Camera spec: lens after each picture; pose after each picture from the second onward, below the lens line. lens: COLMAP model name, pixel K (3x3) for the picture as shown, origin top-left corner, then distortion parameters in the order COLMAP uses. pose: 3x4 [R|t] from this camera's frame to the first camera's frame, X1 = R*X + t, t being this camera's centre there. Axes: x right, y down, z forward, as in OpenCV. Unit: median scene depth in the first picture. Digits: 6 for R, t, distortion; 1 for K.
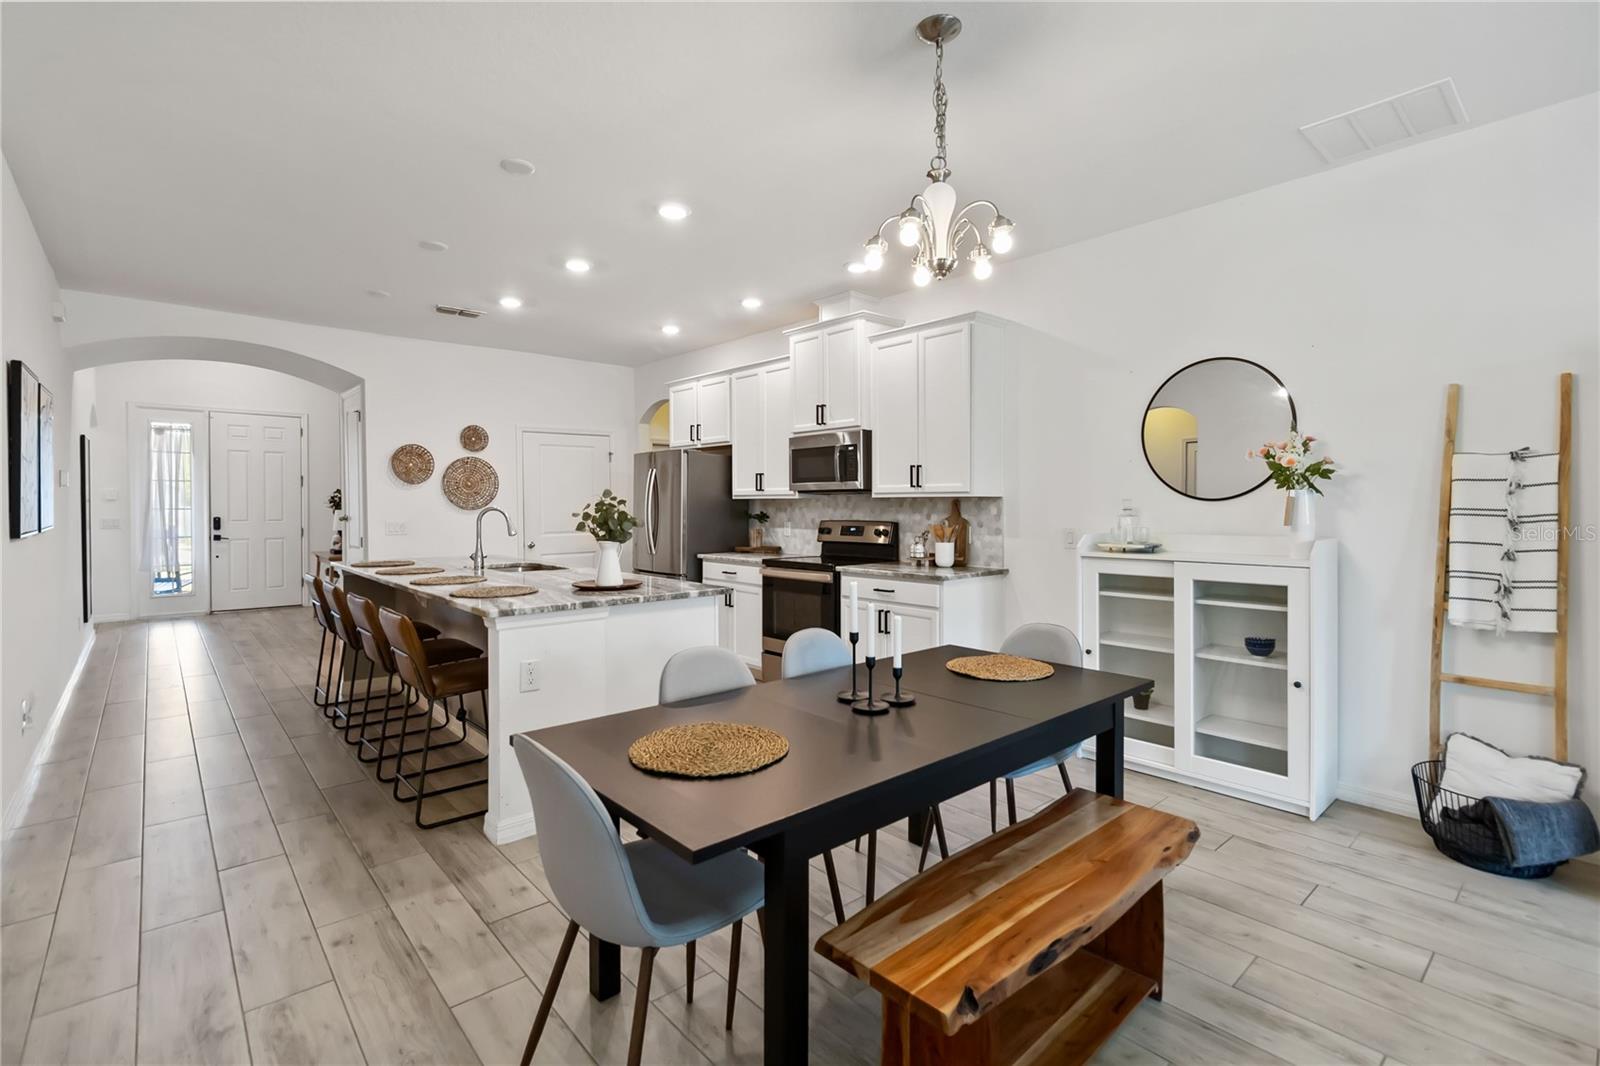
lens RADIAL K [[741.9, 0, 816.3], [0, 741.9, 514.6], [0, 0, 1]] dist [-0.000213, 0.000072]
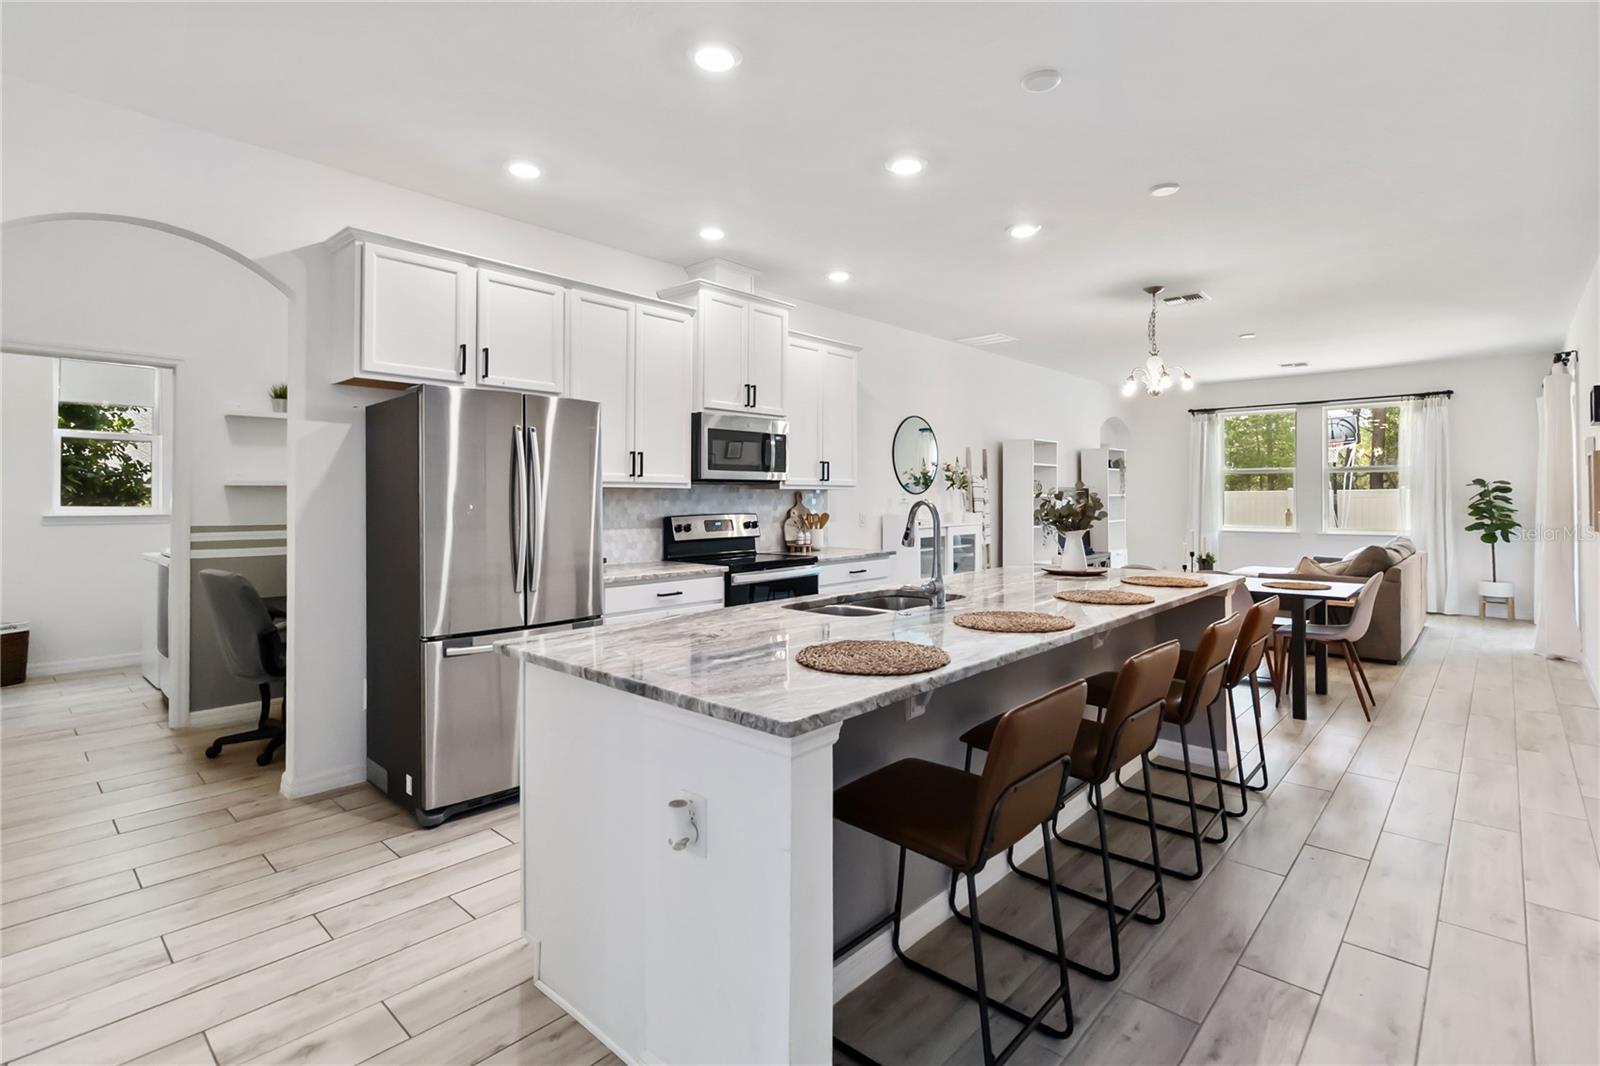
lens RADIAL K [[750.9, 0, 813.8], [0, 750.9, 496.0], [0, 0, 1]] dist [0.001558, 0.000184]
pose [[-0.096206, 0.000218, 0.995361, -0.804627], [0.012693, 0.999919, 0.001008, -0.012301], [-0.995280, 0.012731, -0.096201, 0.900602]]
